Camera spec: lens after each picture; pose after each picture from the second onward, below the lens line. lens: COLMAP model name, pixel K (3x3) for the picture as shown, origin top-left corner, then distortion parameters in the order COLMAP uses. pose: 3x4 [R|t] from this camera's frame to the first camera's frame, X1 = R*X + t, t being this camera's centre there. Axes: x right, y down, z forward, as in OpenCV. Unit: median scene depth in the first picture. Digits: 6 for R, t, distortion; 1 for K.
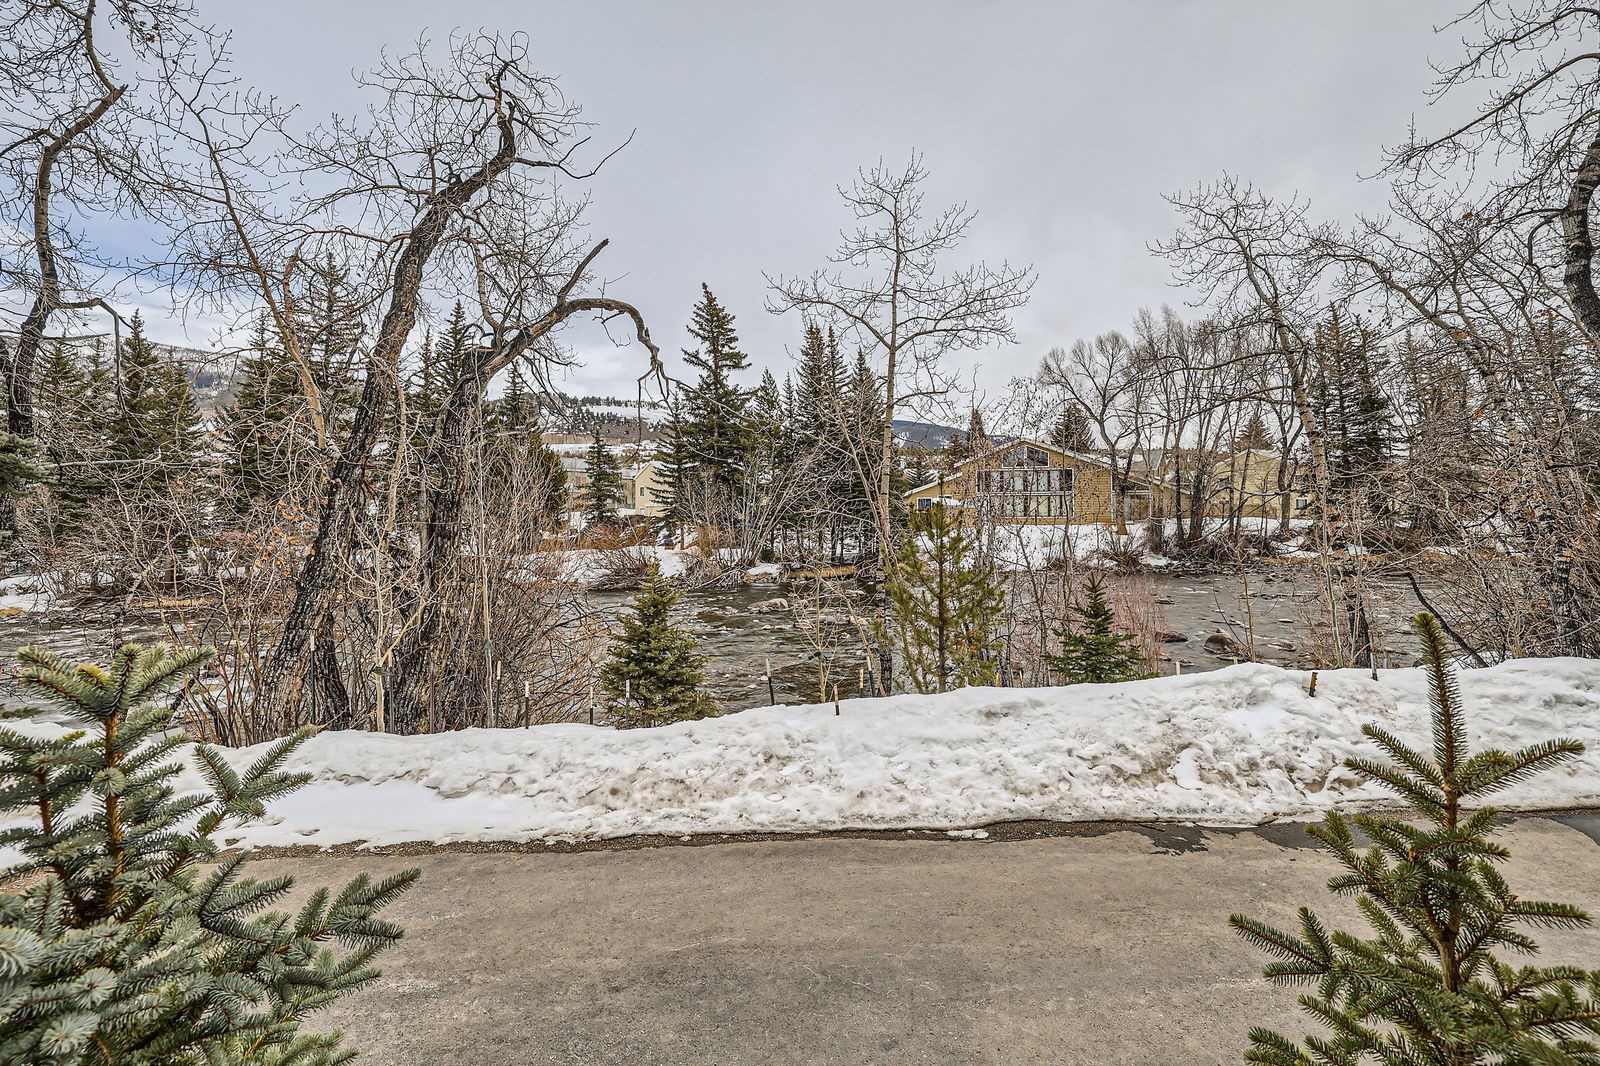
lens RADIAL K [[699.2, 0, 796.9], [0, 699.2, 514.4], [0, 0, 1]] dist [0.003966, 0.000007]
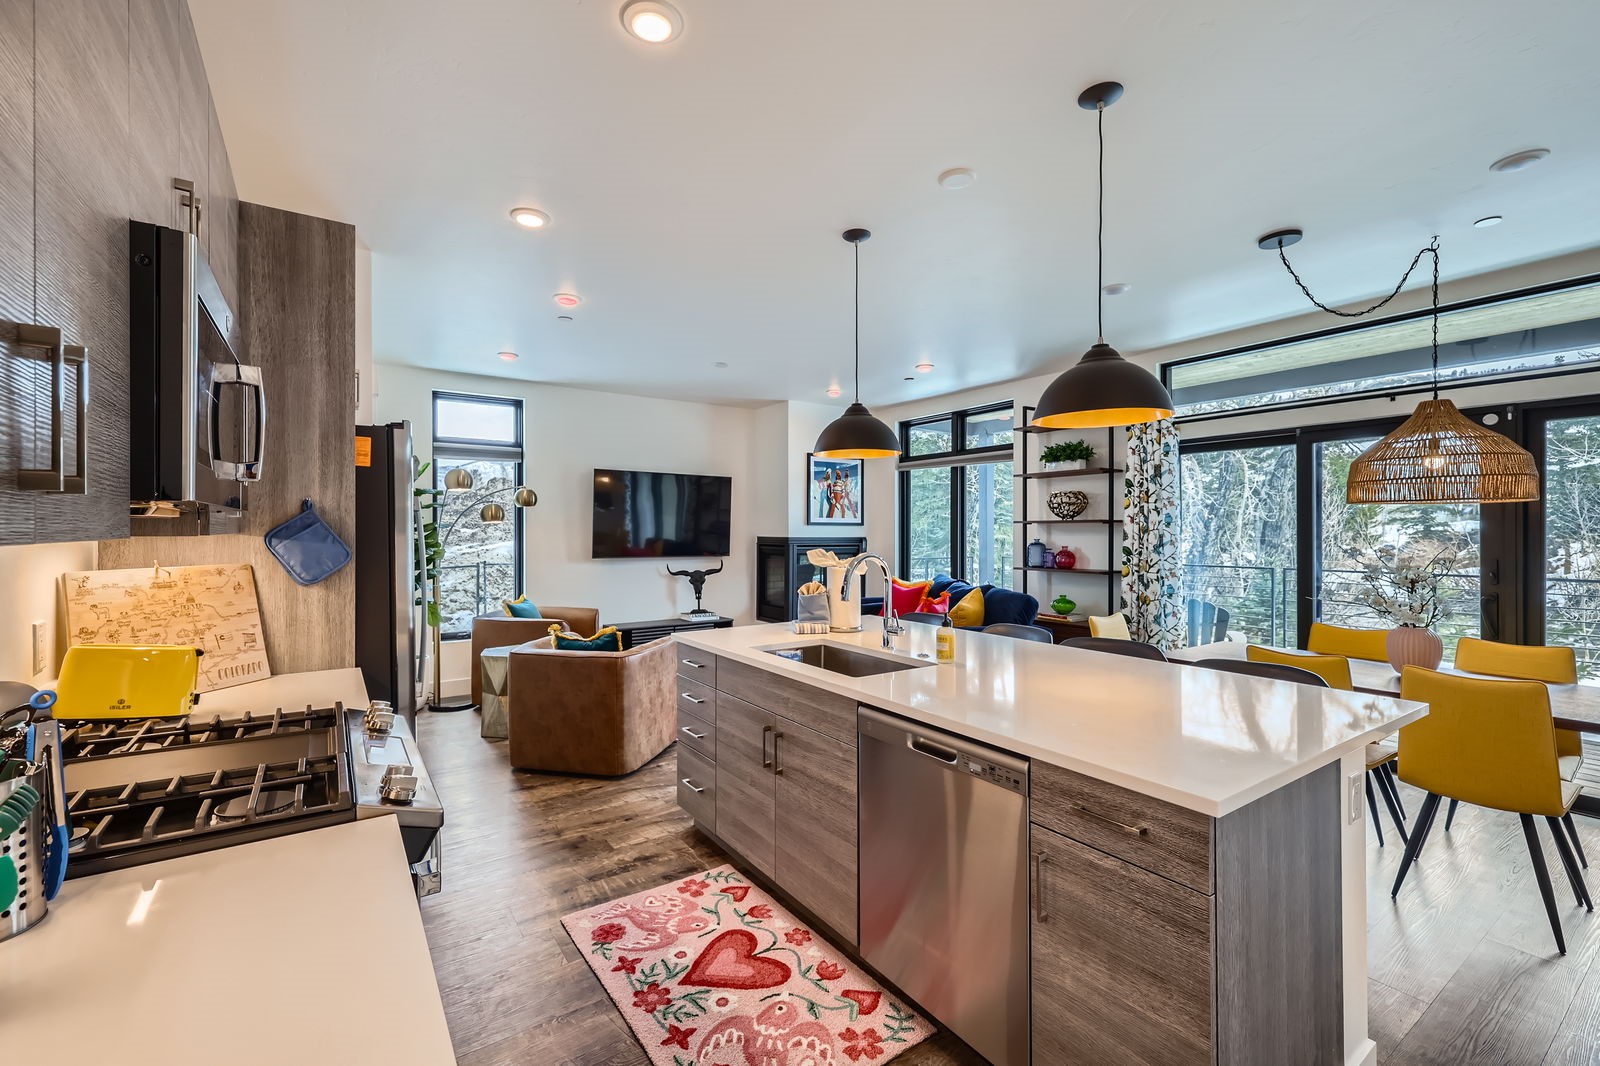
lens RADIAL K [[670.5, 0, 789.5], [0, 670.5, 530.8], [0, 0, 1]] dist [0.002968, -0.000305]
pose [[0.505166, 0.006103, -0.863001, 0.052841], [-0.001243, 0.999979, 0.006344, -0.002476], [0.863021, -0.002132, 0.505163, -0.140727]]
